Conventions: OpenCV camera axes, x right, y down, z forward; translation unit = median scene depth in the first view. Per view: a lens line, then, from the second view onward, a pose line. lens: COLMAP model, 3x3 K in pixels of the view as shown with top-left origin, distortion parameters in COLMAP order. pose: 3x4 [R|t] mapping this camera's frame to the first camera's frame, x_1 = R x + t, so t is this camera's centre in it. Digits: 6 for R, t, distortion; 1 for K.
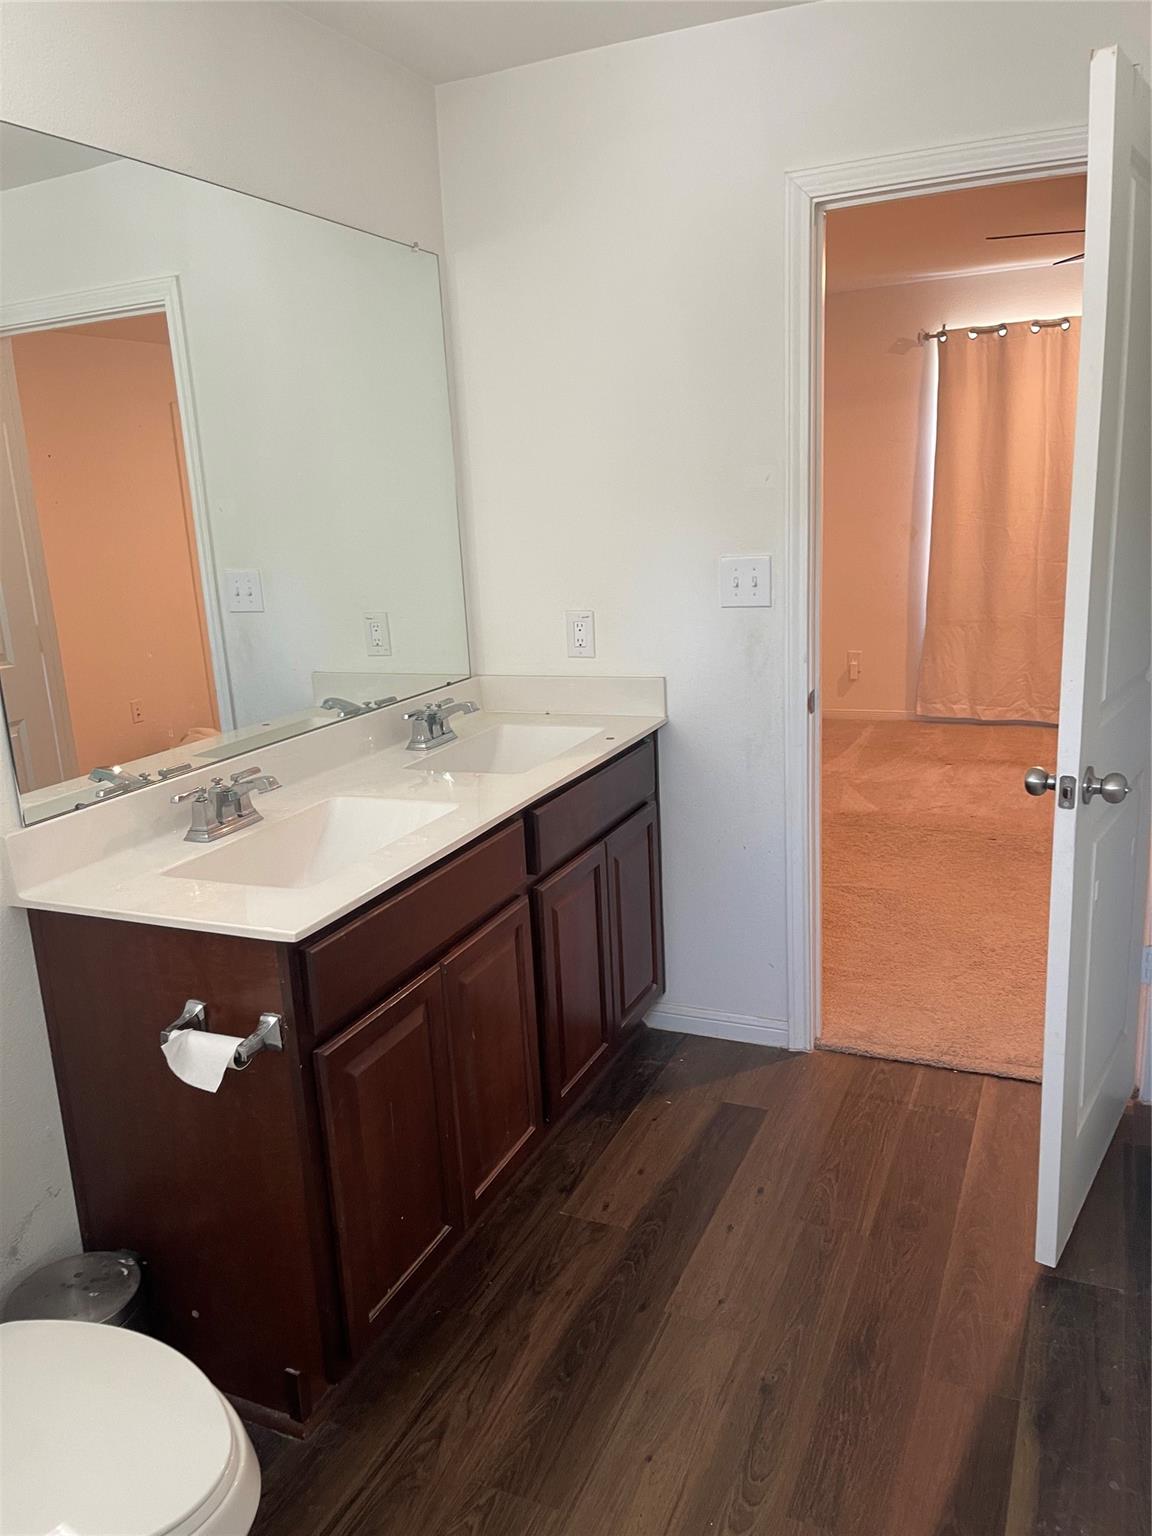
lens RADIAL K [[1162.0, 0, 576.0], [0, 1162.0, 768.0], [0, 0, 1]] dist [0.058389, -0.065419]
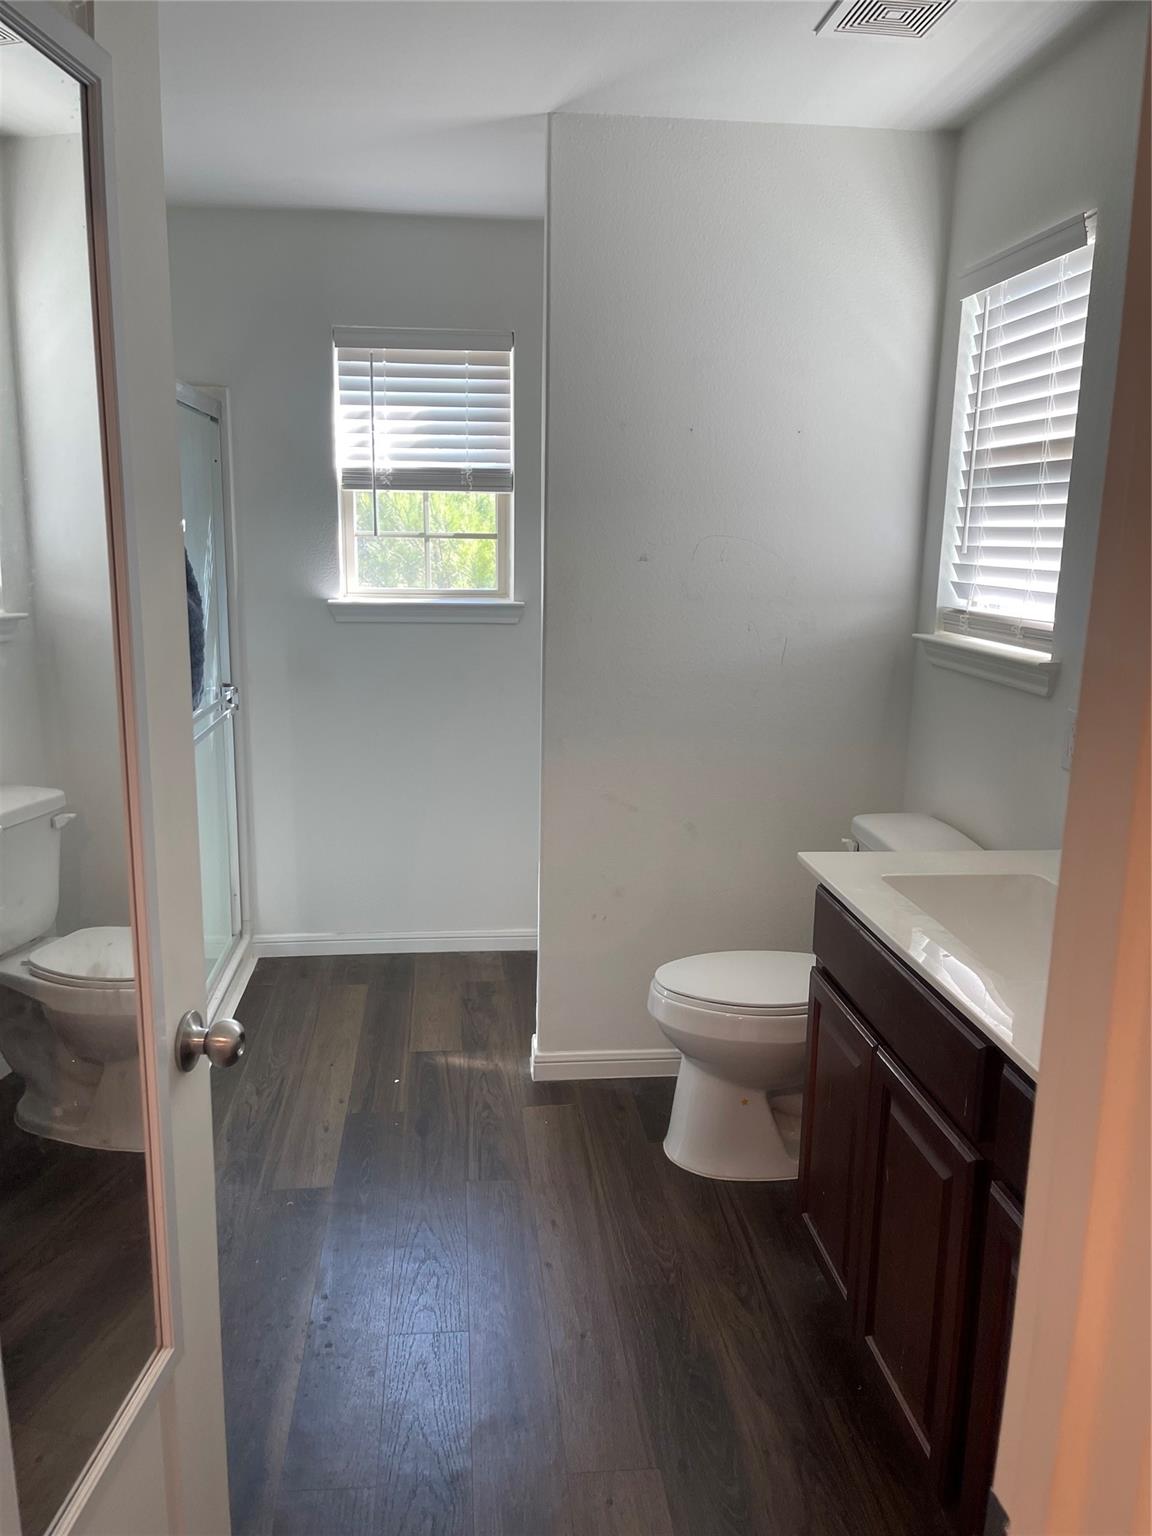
lens RADIAL K [[1162.0, 0, 576.0], [0, 1162.0, 768.0], [0, 0, 1]] dist [0.058389, -0.065419]
pose [[-0.865800, 0.141033, -0.480105, 0.156439], [-0.087299, 0.902173, 0.422448, -0.127604], [0.492717, 0.407668, -0.768789, 0.462852]]
